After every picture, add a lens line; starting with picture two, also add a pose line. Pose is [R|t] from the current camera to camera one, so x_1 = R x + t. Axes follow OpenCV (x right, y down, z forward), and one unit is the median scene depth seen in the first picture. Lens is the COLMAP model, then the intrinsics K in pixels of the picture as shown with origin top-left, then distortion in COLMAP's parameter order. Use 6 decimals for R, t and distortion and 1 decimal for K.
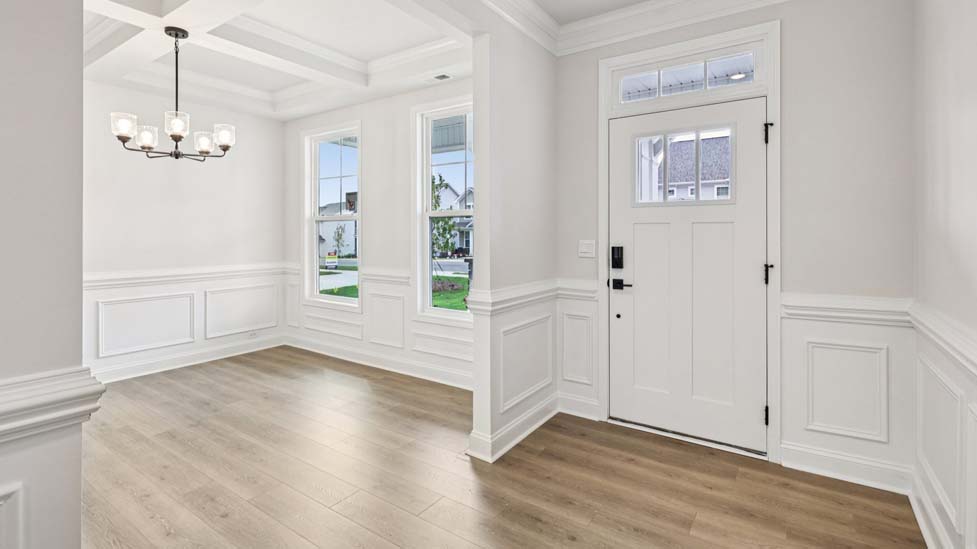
lens RADIAL K [[453.3, 0, 485.9], [0, 453.3, 230.6], [0, 0, 1]] dist [0.000544, 0.000633]
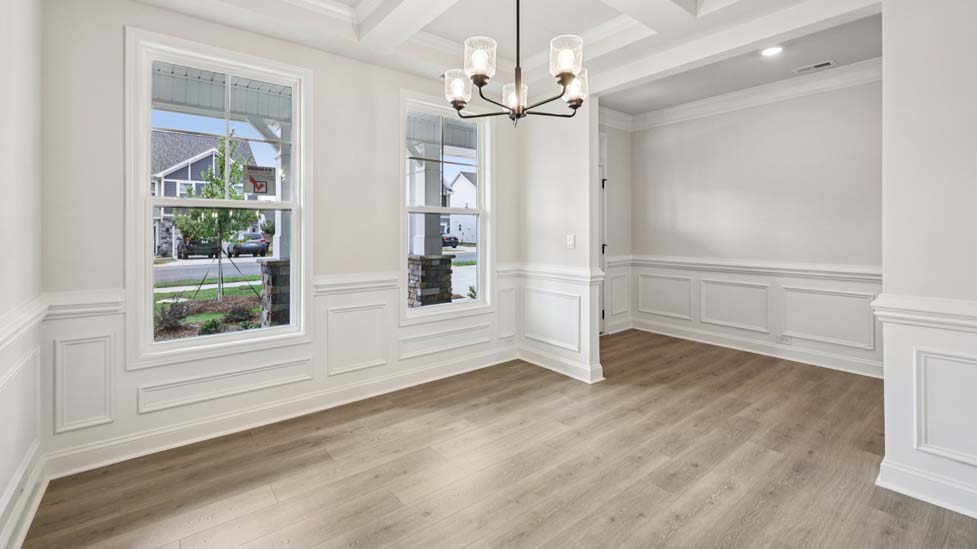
lens RADIAL K [[413.1, 0, 478.1], [0, 413.1, 226.9], [0, 0, 1]] dist [-0.000944, 0.000102]
pose [[0.297218, 0.009476, 0.954762, -1.389350], [-0.006664, 0.999947, -0.007850, 0.009844], [-0.954786, -0.004029, 0.297266, 0.950868]]
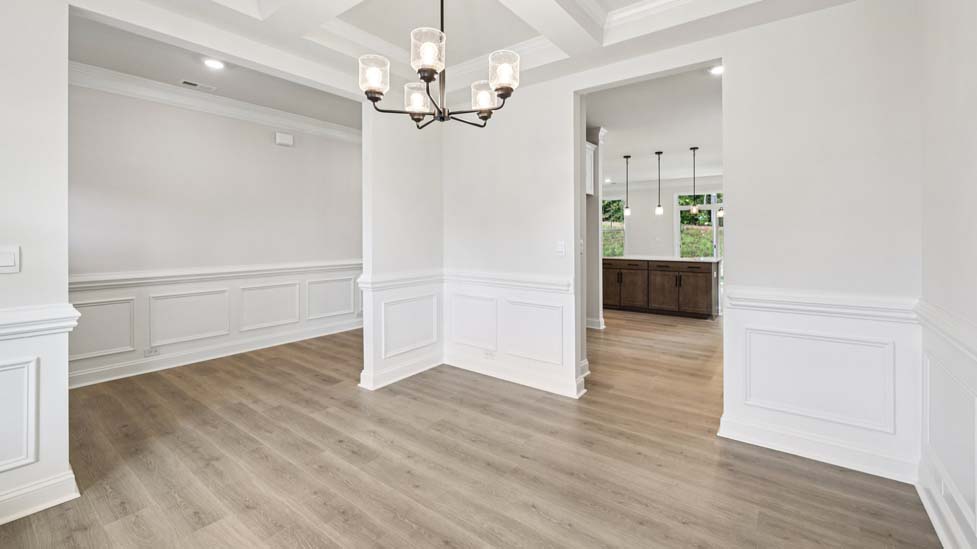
lens RADIAL K [[408.9, 0, 485.6], [0, 408.9, 235.4], [0, 0, 1]] dist [-0.000820, 0.000267]
pose [[-0.998766, 0.005440, 0.049371, -0.836383], [0.004970, 0.999941, -0.009650, 0.016453], [-0.049421, -0.009392, -0.998734, 1.719517]]
